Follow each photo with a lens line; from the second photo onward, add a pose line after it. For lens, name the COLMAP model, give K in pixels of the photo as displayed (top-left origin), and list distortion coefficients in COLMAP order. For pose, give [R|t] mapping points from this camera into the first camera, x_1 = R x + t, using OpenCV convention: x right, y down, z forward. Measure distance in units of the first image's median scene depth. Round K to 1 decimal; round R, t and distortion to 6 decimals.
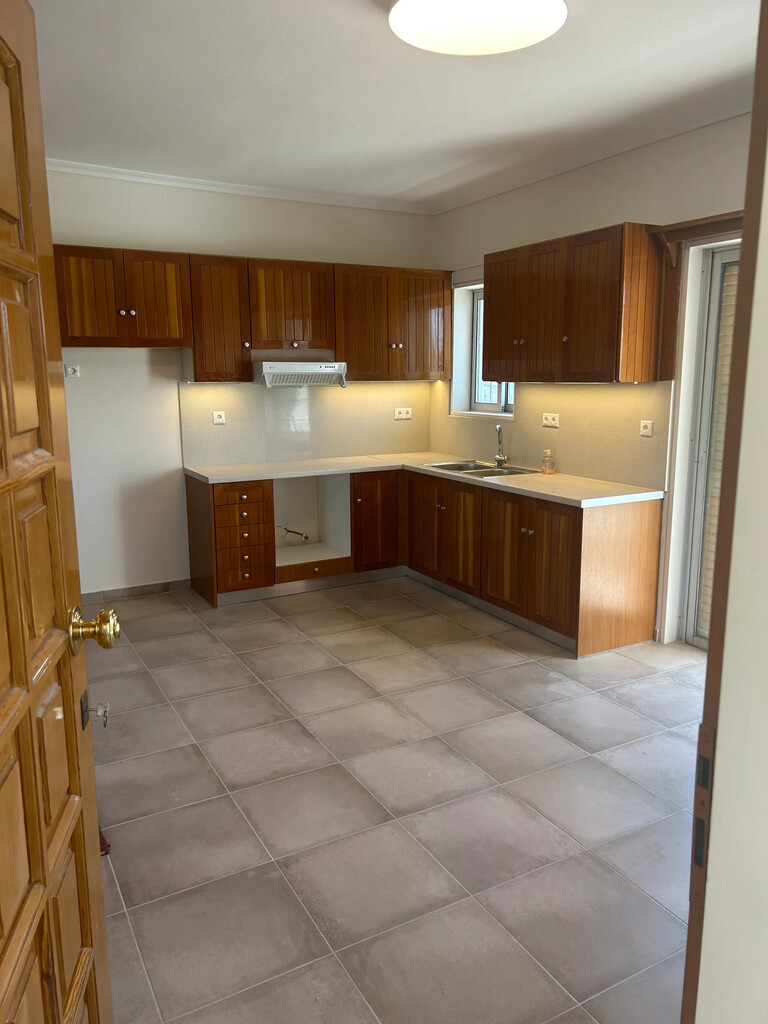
lens RADIAL K [[771.4, 0, 379.6], [0, 771.4, 514.0], [0, 0, 1]] dist [0.014412, -0.005007]
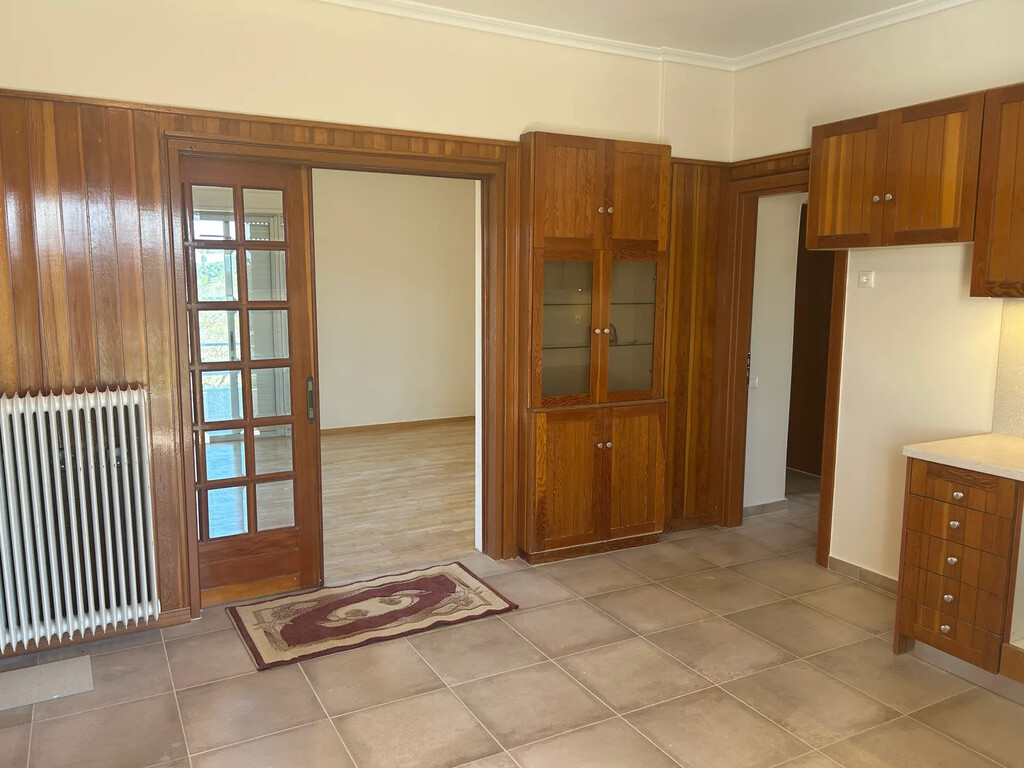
lens RADIAL K [[771.4, 0, 506.7], [0, 771.4, 379.2], [0, 0, 1]] dist [0.014412, -0.005007]
pose [[-0.007352, 0.132266, -0.991187, 0.472517], [-0.193603, 0.972271, 0.131178, -0.141537], [0.981052, 0.192861, 0.018459, 0.774723]]
